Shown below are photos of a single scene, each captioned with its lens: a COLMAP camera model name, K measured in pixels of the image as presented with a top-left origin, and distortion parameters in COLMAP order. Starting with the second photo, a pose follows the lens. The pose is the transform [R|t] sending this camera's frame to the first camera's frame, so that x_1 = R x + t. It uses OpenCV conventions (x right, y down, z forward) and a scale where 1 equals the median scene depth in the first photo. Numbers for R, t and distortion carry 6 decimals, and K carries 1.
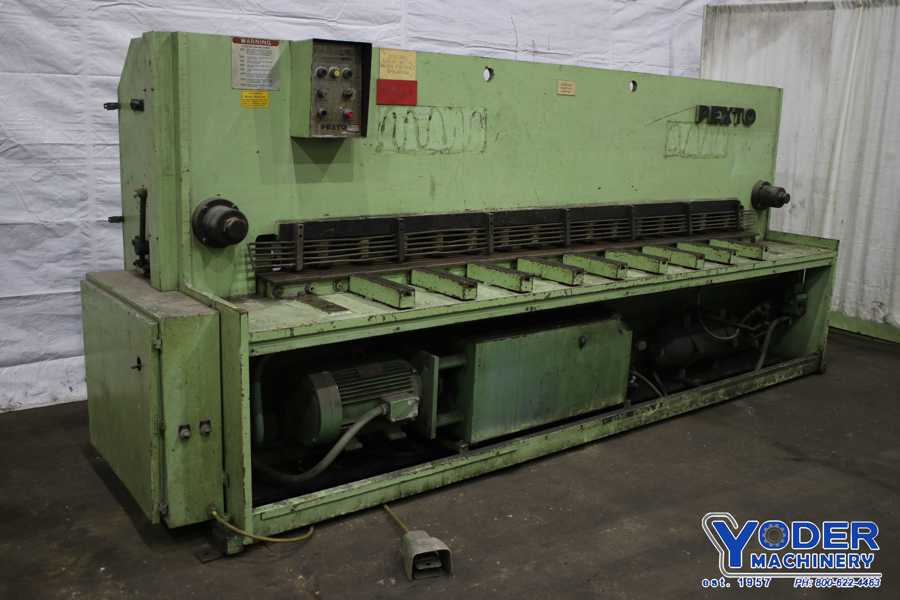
lens RADIAL K [[846.1, 0, 450.0], [0, 846.1, 300.0], [0, 0, 1]] dist [-0.105301, 0.001539]
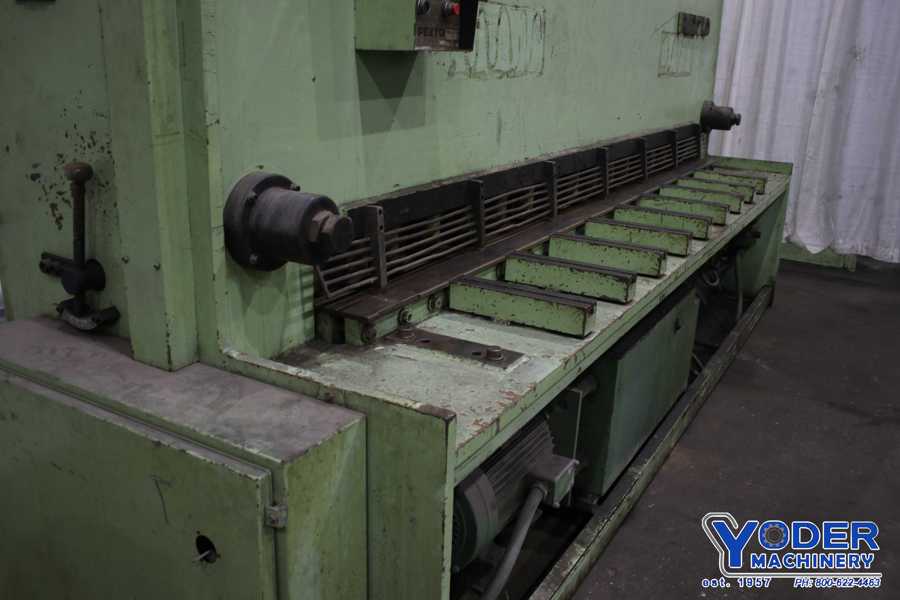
lens RADIAL K [[801.3, 0, 450.0], [0, 801.3, 300.0], [0, 0, 1]] dist [-0.101386, 0.002856]
pose [[0.928246, -0.120061, 0.352057, -0.310699], [0.082868, 0.989438, 0.118932, -0.082803], [-0.362618, -0.081224, 0.928391, 0.448406]]
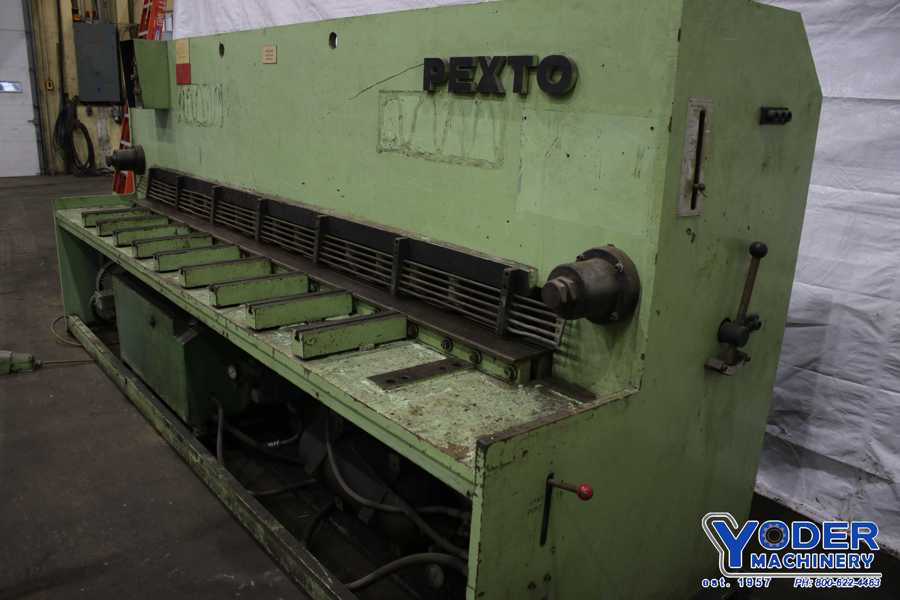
lens RADIAL K [[748.6, 0, 450.0], [0, 748.6, 300.0], [0, 0, 1]] dist [-0.107163, 0.002295]
pose [[0.025913, 0.229513, -0.972961, 1.066365], [-0.250404, 0.943749, 0.215953, -0.263881], [0.967795, 0.238037, 0.081926, 1.372727]]
